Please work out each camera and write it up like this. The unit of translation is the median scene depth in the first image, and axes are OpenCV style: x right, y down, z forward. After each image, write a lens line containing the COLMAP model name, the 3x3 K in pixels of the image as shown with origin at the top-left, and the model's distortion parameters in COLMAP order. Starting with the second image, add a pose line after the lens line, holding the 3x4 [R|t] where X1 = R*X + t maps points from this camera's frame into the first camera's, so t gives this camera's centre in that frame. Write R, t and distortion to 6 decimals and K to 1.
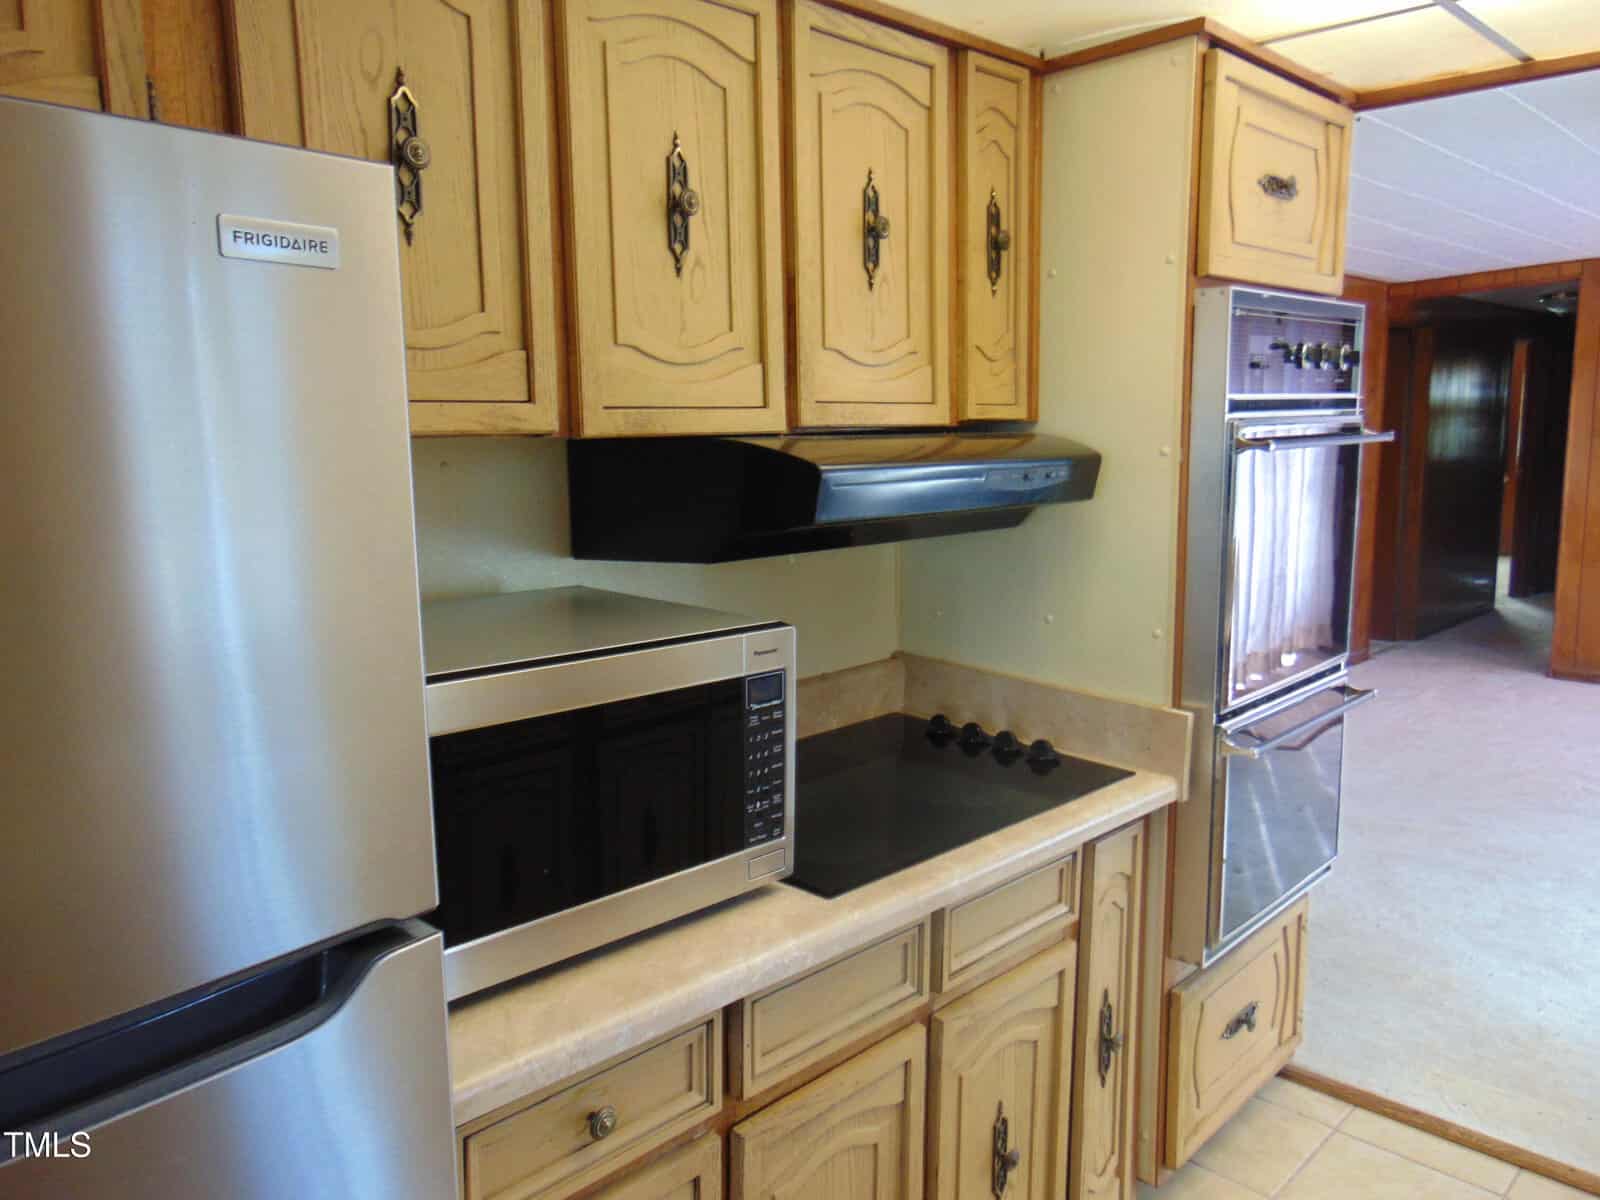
lens RADIAL K [[1323.6, 0, 800.0], [0, 1323.6, 600.0], [0, 0, 1]] dist [0.001276, 0.001338]
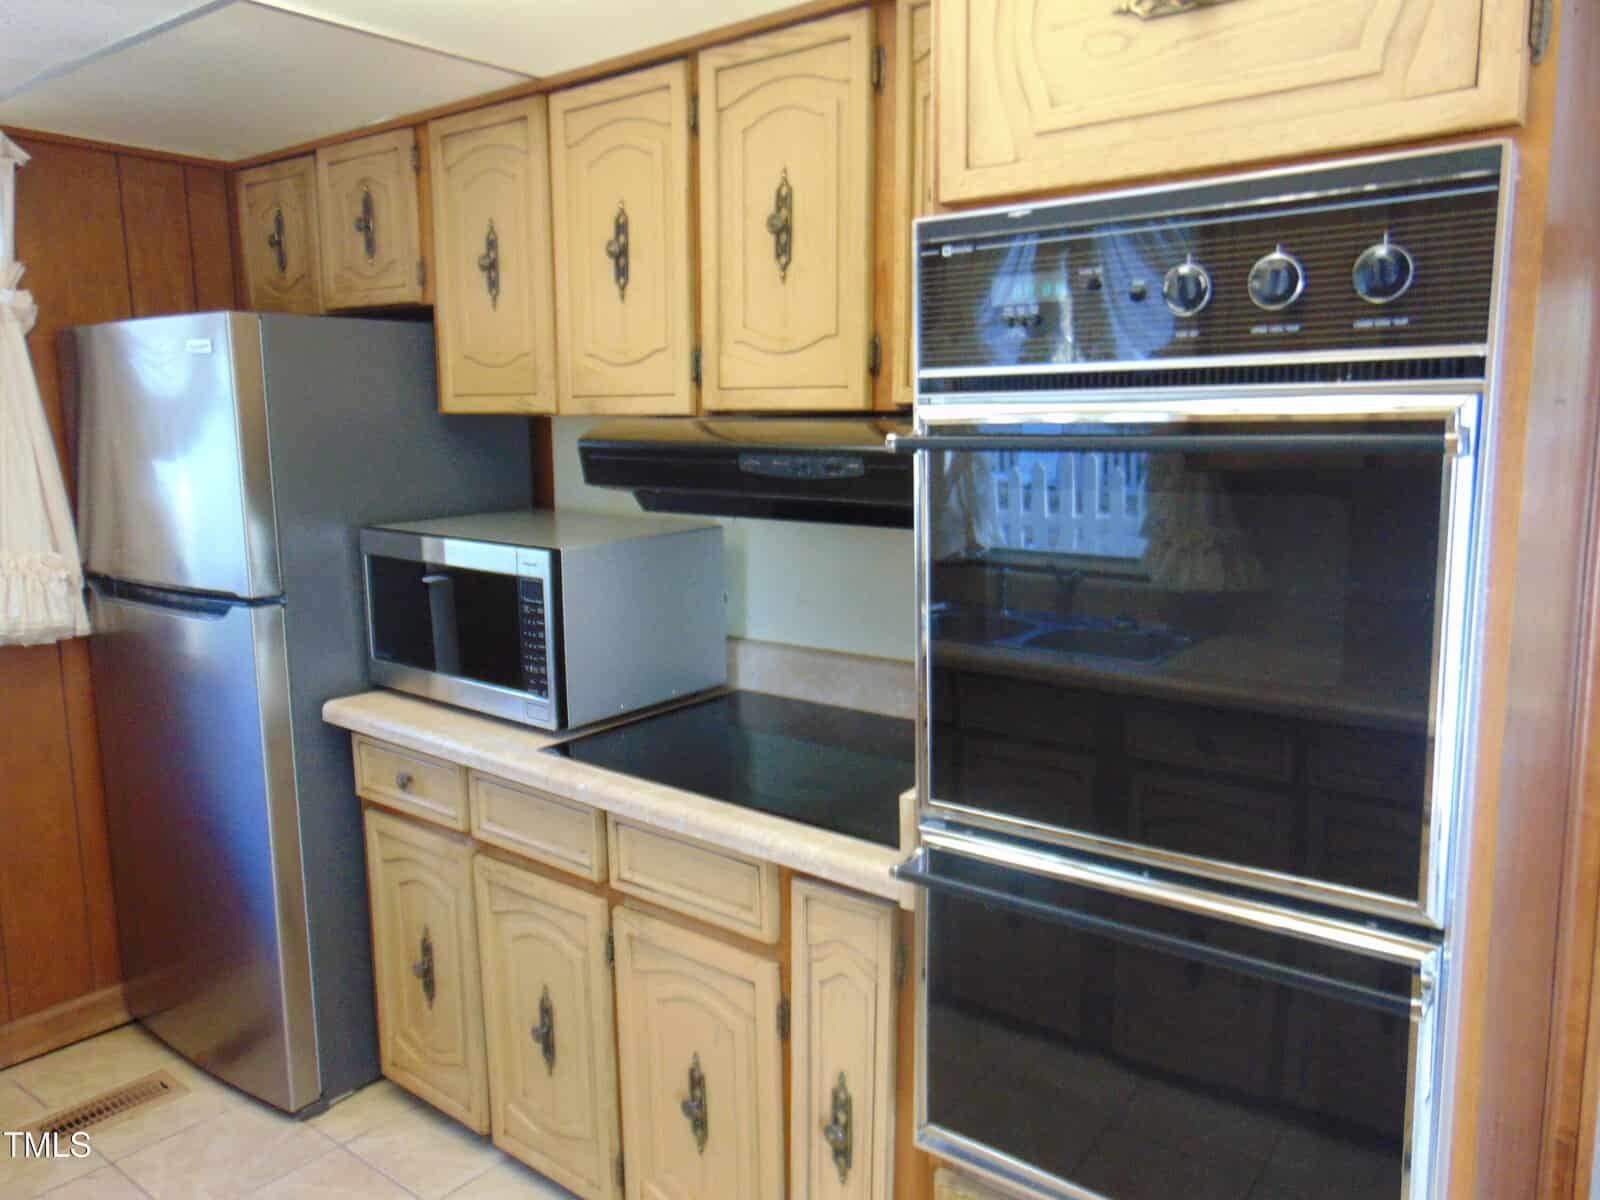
lens RADIAL K [[1207.0, 0, 800.0], [0, 1207.0, 600.0], [0, 0, 1]] dist [-0.029310, 0.072024]
pose [[0.058482, 0.164730, -0.984603, 1.166437], [-0.135379, 0.978489, 0.155666, -0.150680], [0.989066, 0.124191, 0.079525, 1.070302]]
